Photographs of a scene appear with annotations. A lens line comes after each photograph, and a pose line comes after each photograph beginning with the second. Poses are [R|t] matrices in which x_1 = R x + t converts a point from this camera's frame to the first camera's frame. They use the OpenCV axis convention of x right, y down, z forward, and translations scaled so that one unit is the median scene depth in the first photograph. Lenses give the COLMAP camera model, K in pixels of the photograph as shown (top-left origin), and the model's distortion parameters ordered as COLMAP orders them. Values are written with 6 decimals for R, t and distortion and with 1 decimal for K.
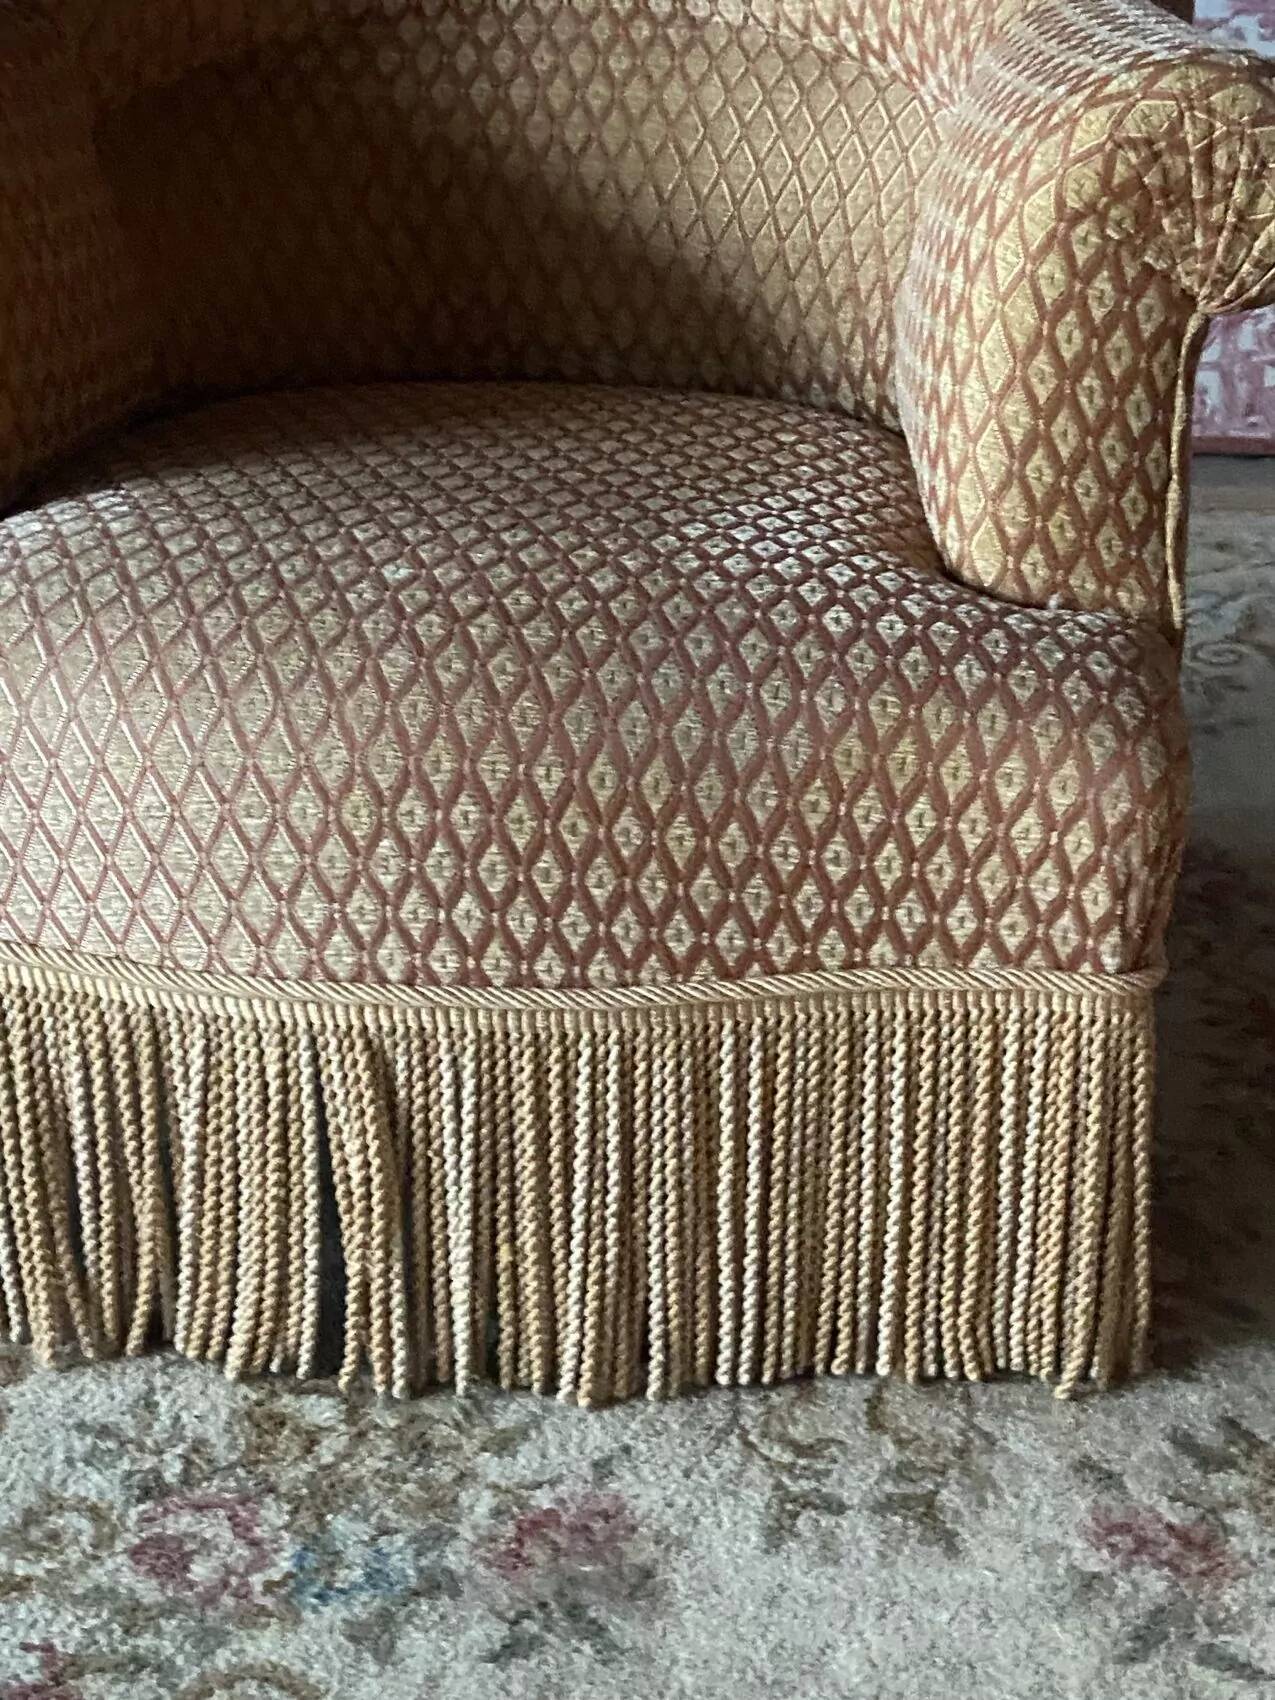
lens RADIAL K [[2530.2, 0, 668.7], [0, 2530.2, 838.7], [0, 0, 1]] dist [0.091348, -0.028498]
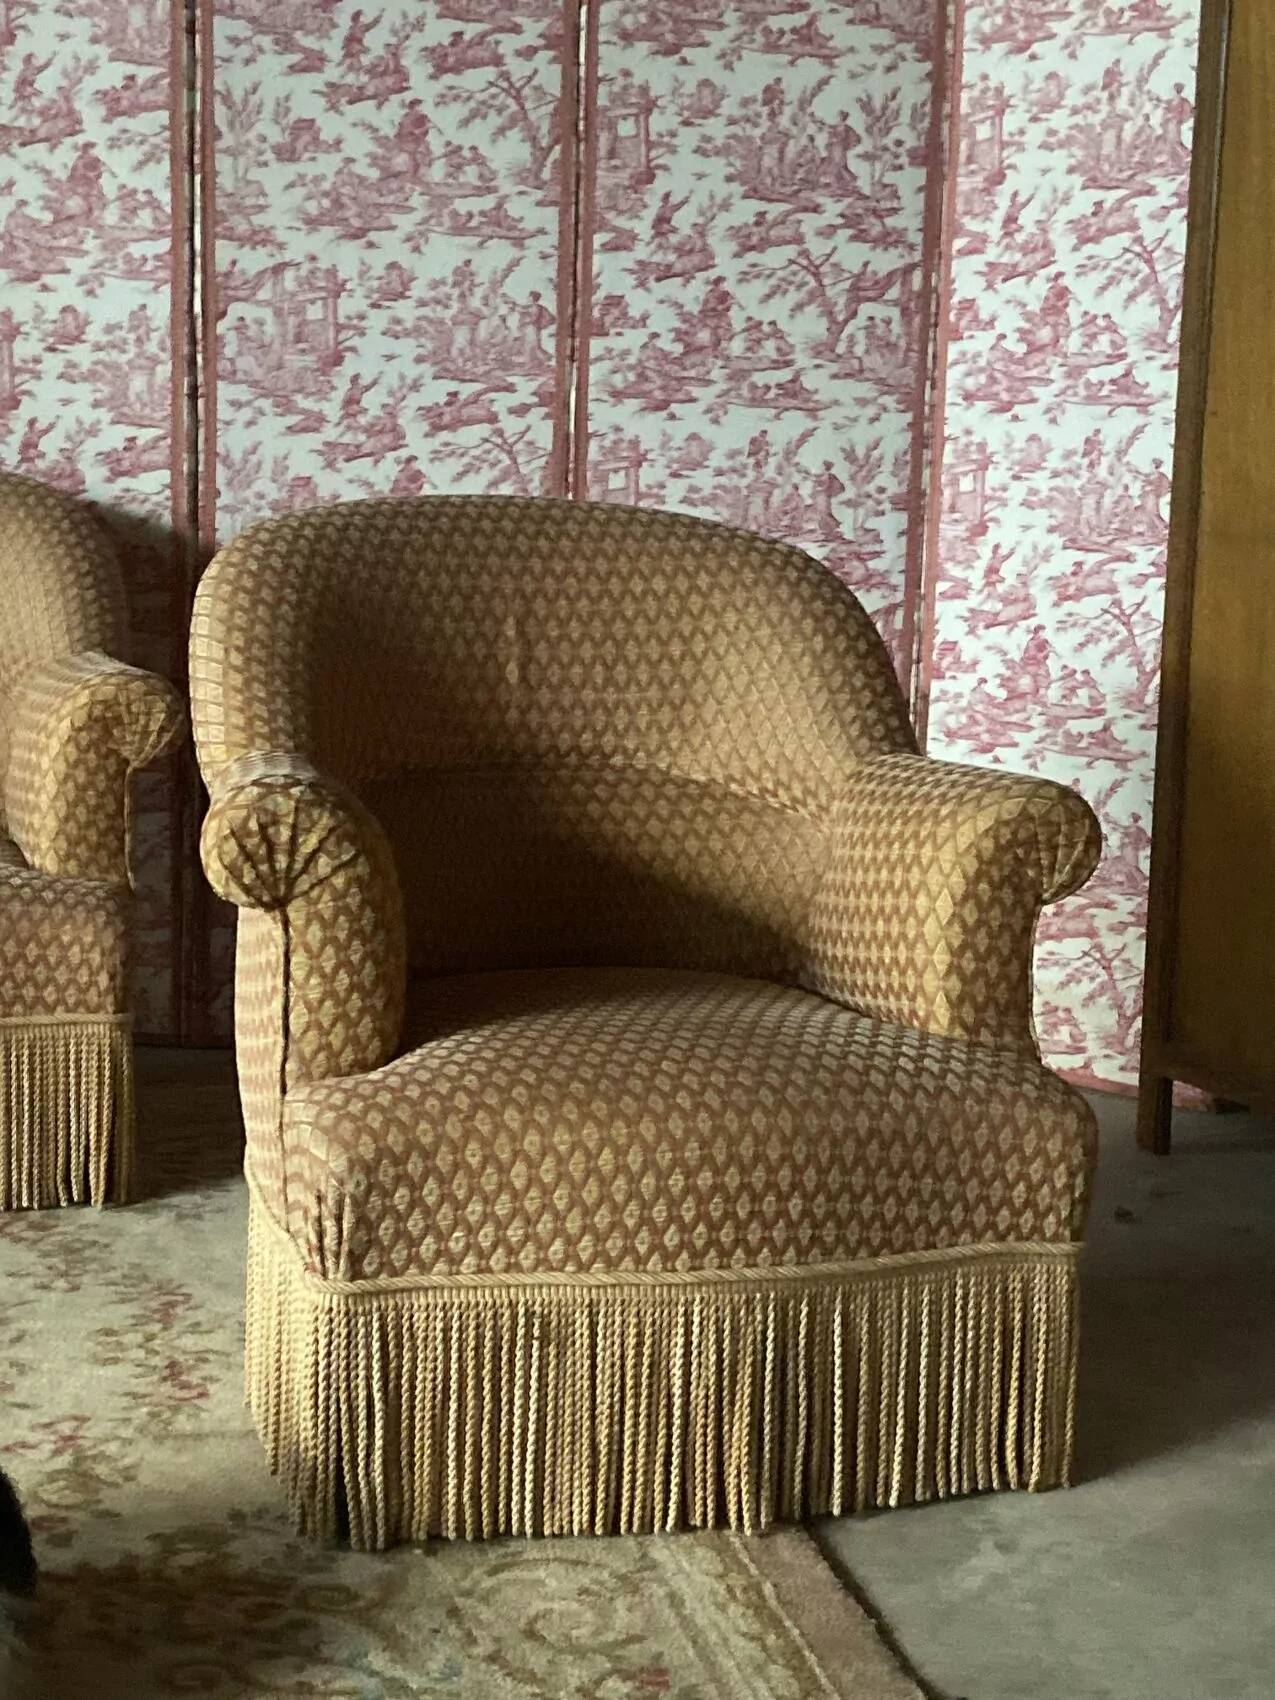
lens RADIAL K [[2554.1, 0, 636.2], [0, 2554.1, 823.5], [0, 0, 1]] dist [0.119139, -0.068535]
pose [[0.939253, -0.020163, 0.342633, -0.202629], [0.111041, 0.962437, -0.247759, 0.550703], [-0.324768, 0.270754, 0.906211, -1.504873]]
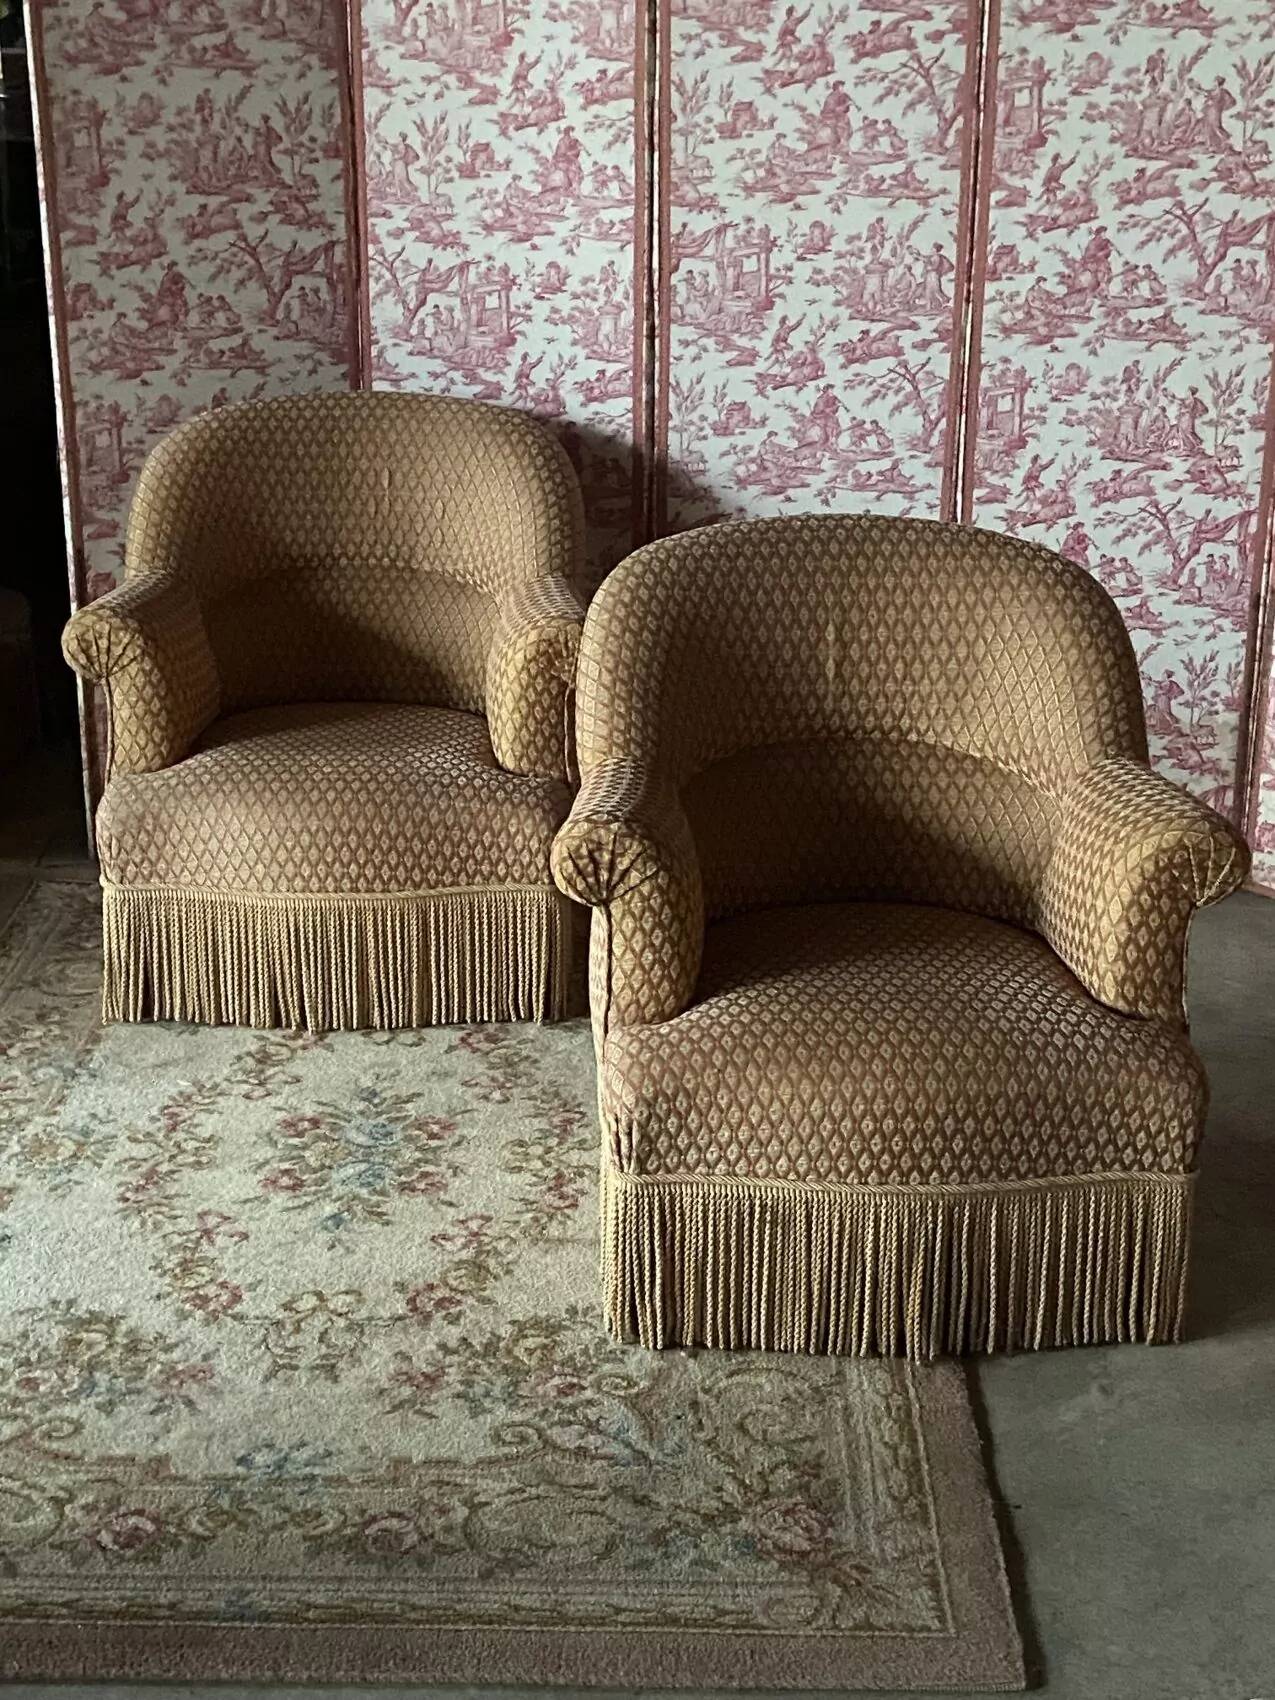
lens RADIAL K [[2562.9, 0, 653.5], [0, 2562.9, 828.9], [0, 0, 1]] dist [0.122397, -0.009423]
pose [[0.994585, -0.023723, 0.101184, -0.025564], [0.032998, 0.995304, -0.091001, 0.286543], [-0.098550, 0.093847, 0.990697, -2.319069]]
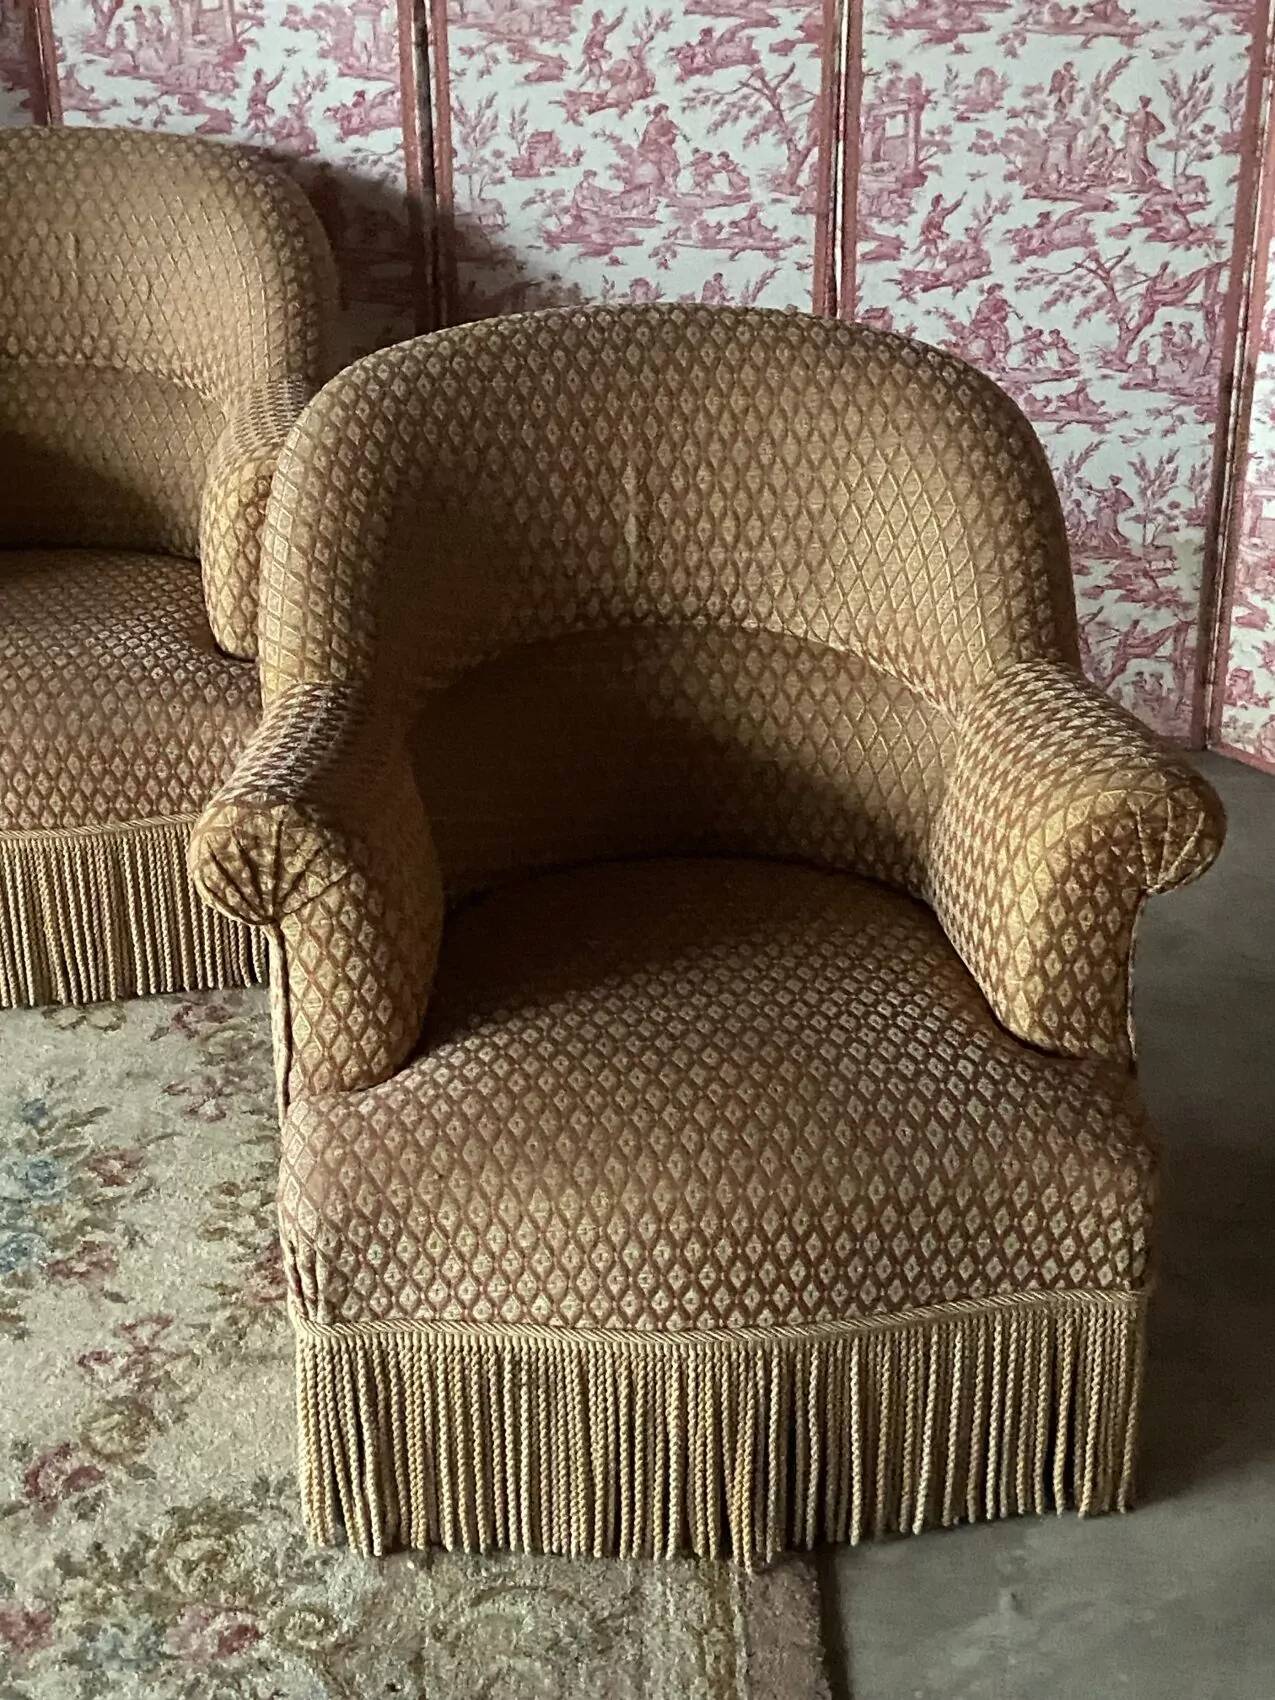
lens RADIAL K [[2554.1, 0, 636.2], [0, 2554.1, 823.5], [0, 0, 1]] dist [0.119139, -0.068535]
pose [[0.992636, -0.061353, 0.104446, 0.252636], [0.059771, 0.998046, 0.018214, 0.041023], [-0.105359, -0.011837, 0.994364, -1.500306]]
